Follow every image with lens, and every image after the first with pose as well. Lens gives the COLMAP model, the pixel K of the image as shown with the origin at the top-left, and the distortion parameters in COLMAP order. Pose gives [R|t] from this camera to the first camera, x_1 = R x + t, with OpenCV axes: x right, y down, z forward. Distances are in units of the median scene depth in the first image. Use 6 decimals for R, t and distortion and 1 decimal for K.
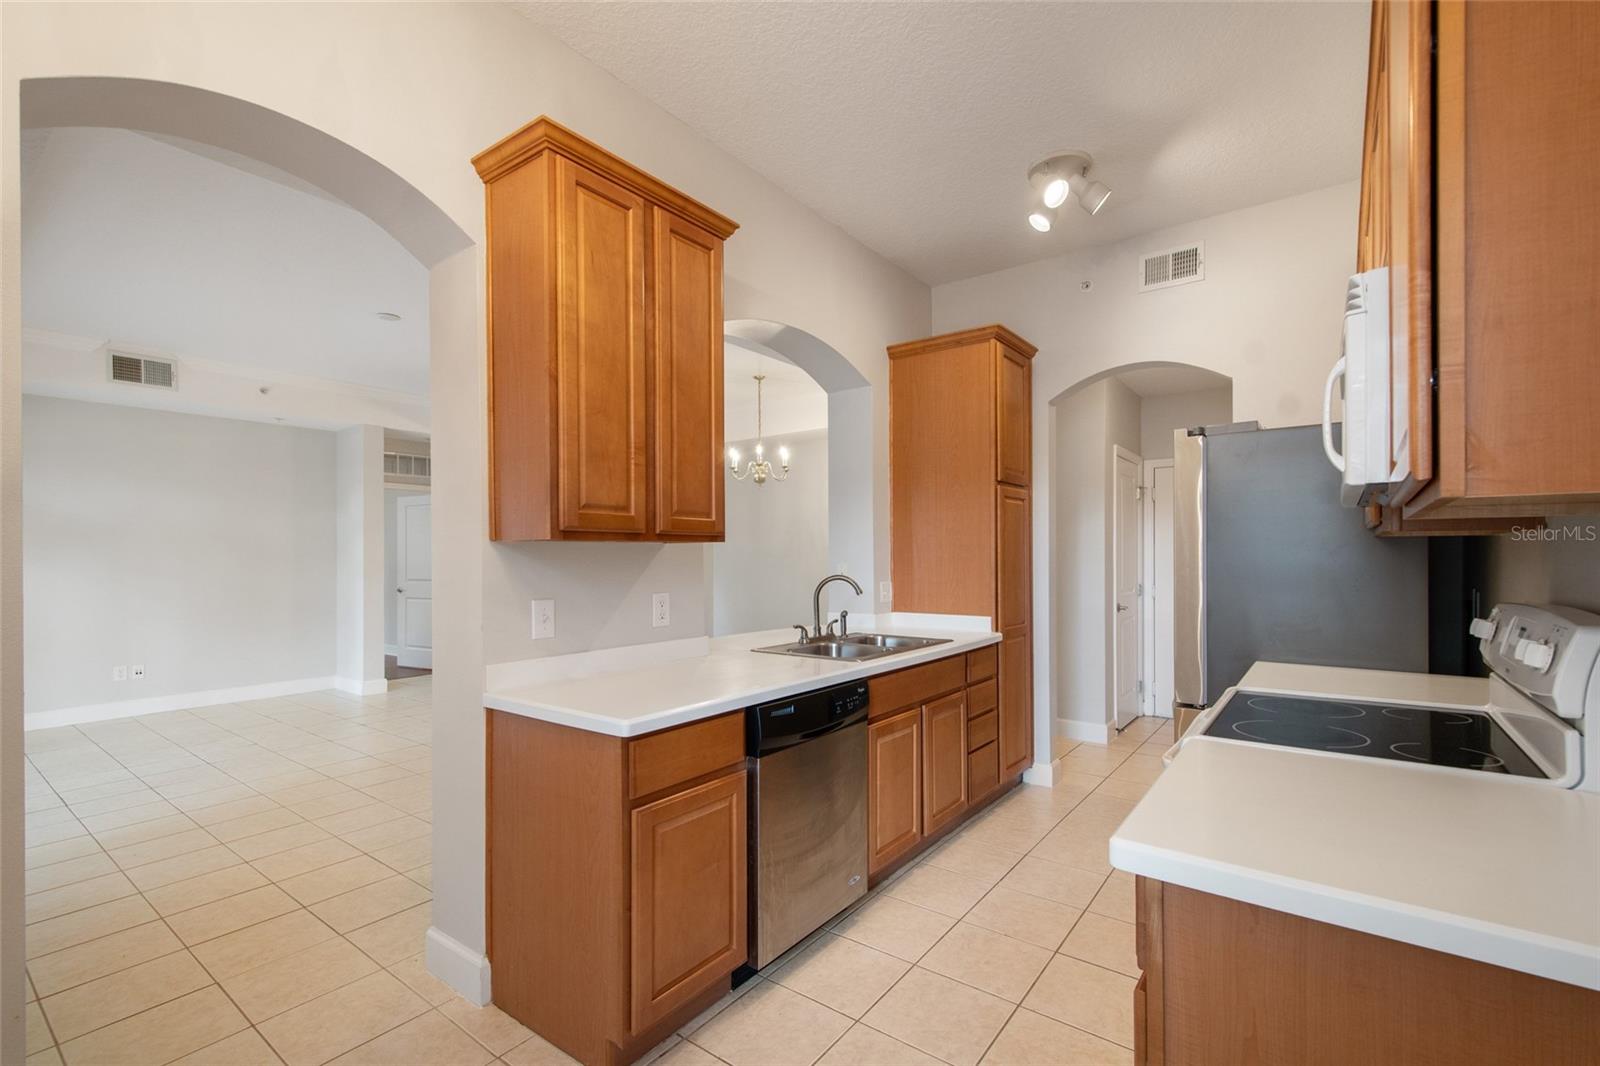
lens RADIAL K [[706.6, 0, 799.9], [0, 706.6, 541.6], [0, 0, 1]] dist [0.005529, -0.000727]
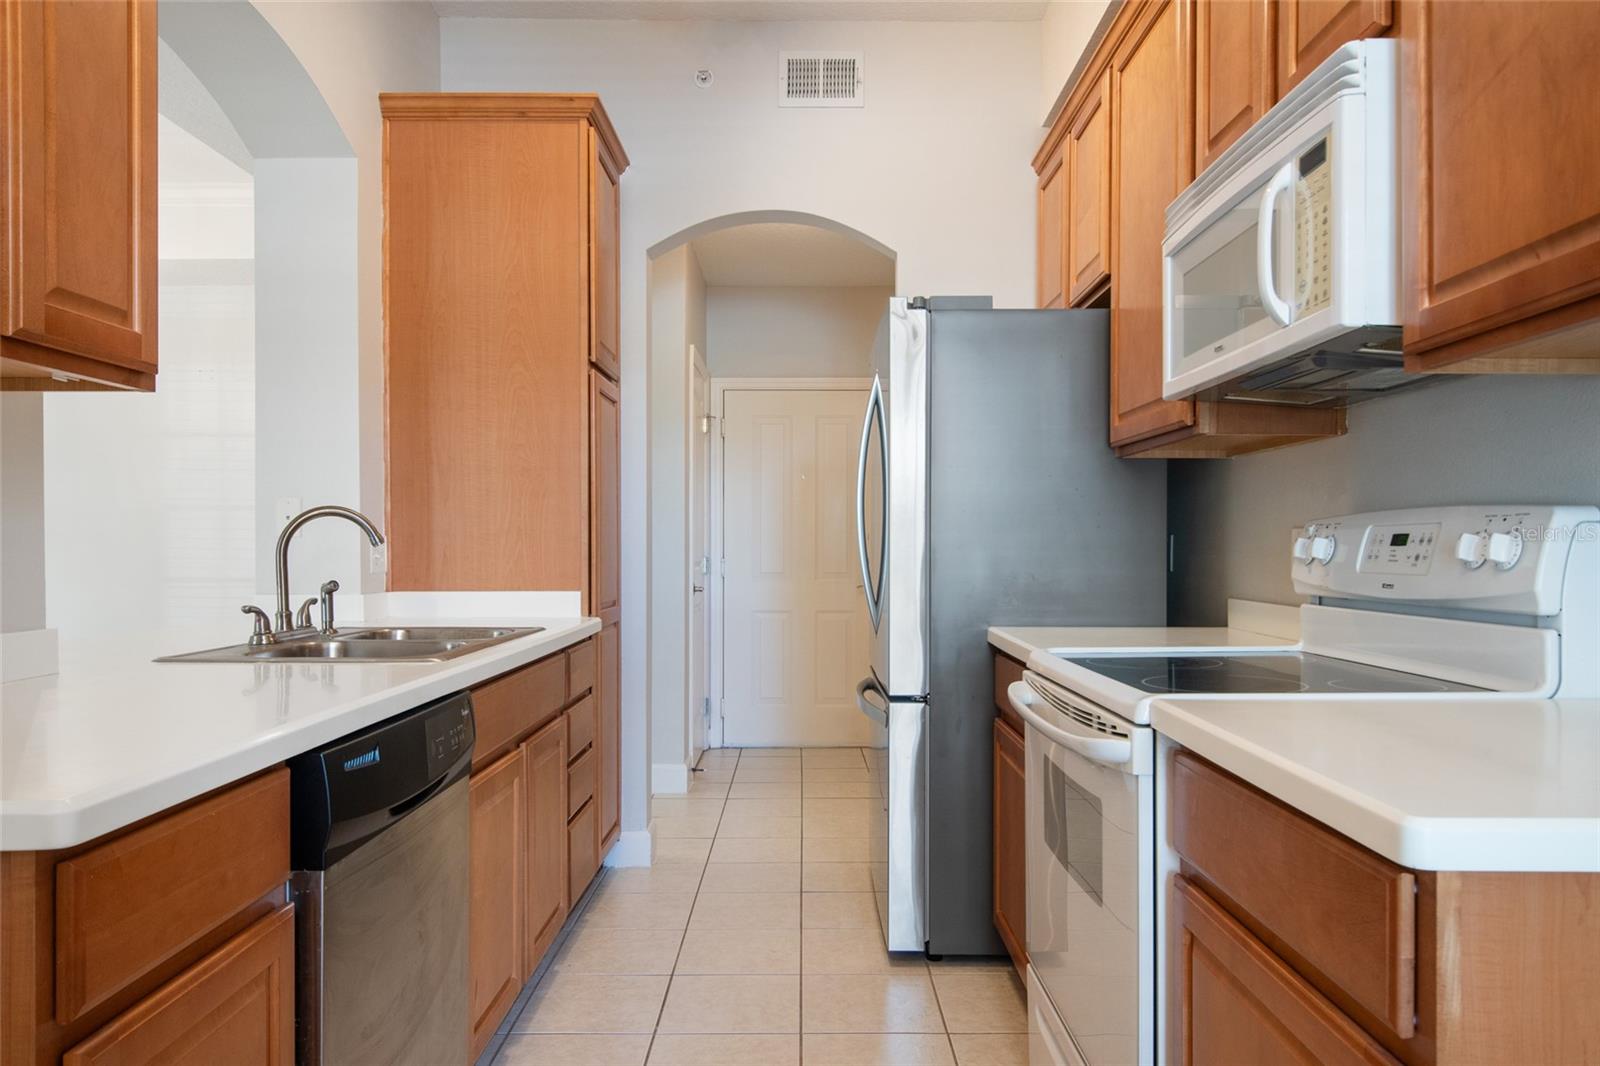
lens RADIAL K [[1093.2, 0, 803.8], [0, 1093.2, 538.1], [0, 0, 1]] dist [0.019025, -0.014147]
pose [[0.794172, 0.009517, 0.607618, -0.147349], [-0.016229, 0.999853, 0.005551, 0.058635], [-0.607476, -0.014270, 0.794210, 0.179263]]
